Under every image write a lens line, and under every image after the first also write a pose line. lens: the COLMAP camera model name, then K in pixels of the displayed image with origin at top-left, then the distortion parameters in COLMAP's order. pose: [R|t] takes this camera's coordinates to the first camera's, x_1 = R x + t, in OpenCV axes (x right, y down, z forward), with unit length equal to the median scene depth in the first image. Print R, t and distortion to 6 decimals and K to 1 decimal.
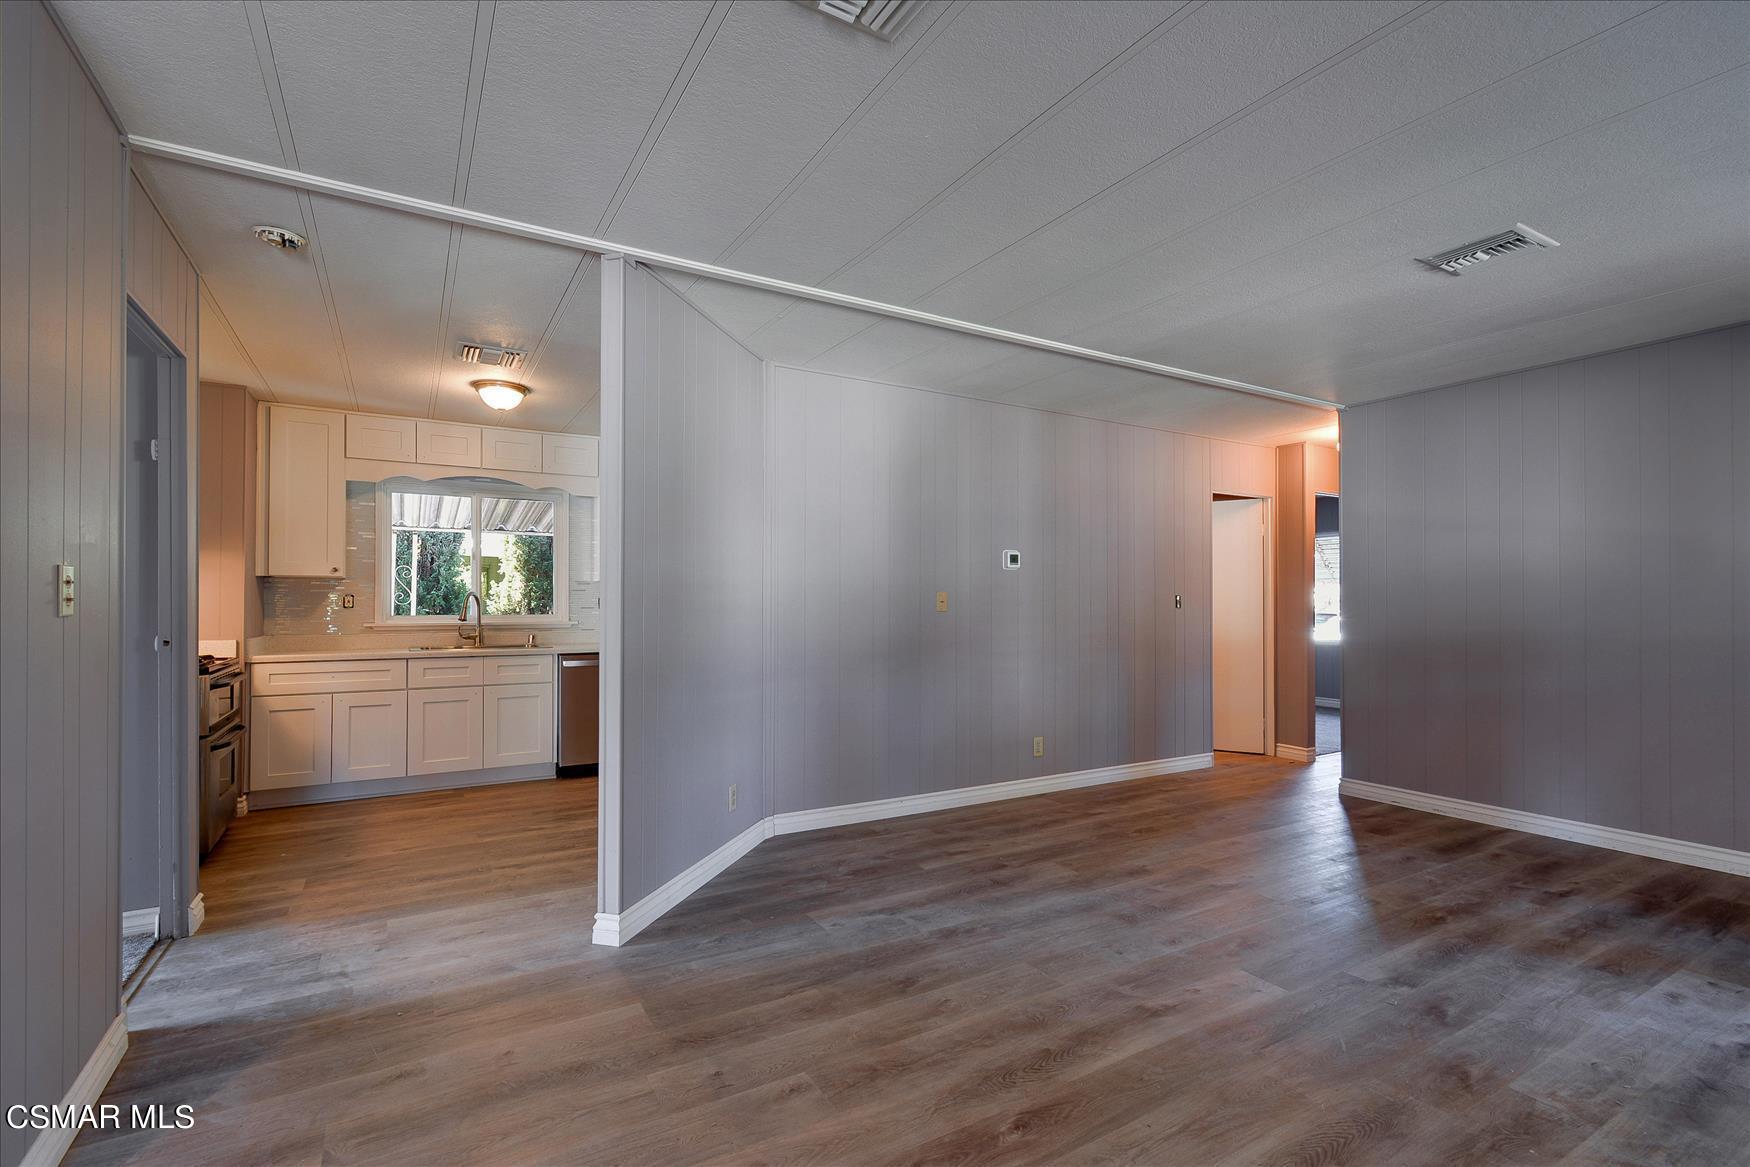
lens RADIAL K [[791.4, 0, 868.4], [0, 791.4, 586.5], [0, 0, 1]] dist [0.008007, -0.003577]
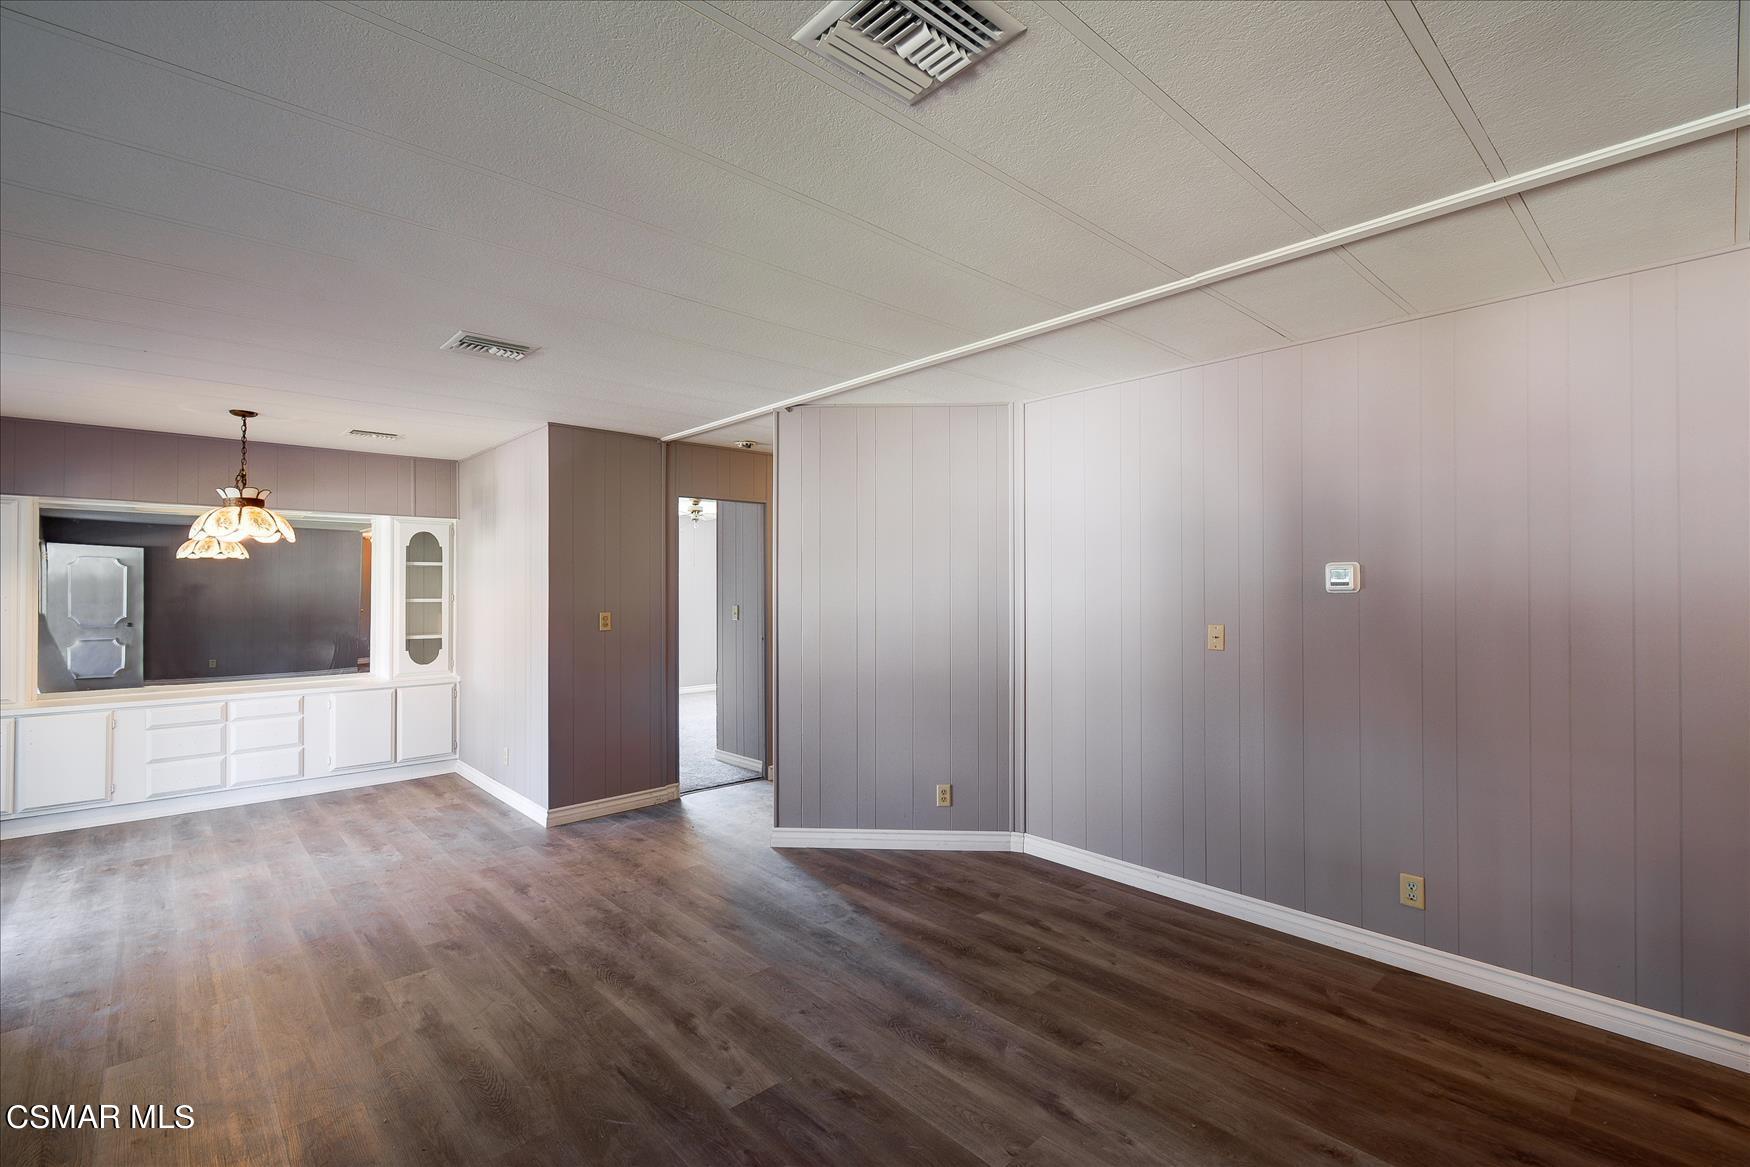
lens RADIAL K [[791.4, 0, 890.1], [0, 791.4, 582.4], [0, 0, 1]] dist [0.008007, -0.003577]
pose [[0.209252, -0.013357, -0.977771, 1.107547], [0.024218, 0.999671, -0.008473, -0.050785], [0.977562, -0.021906, 0.209506, 0.772189]]
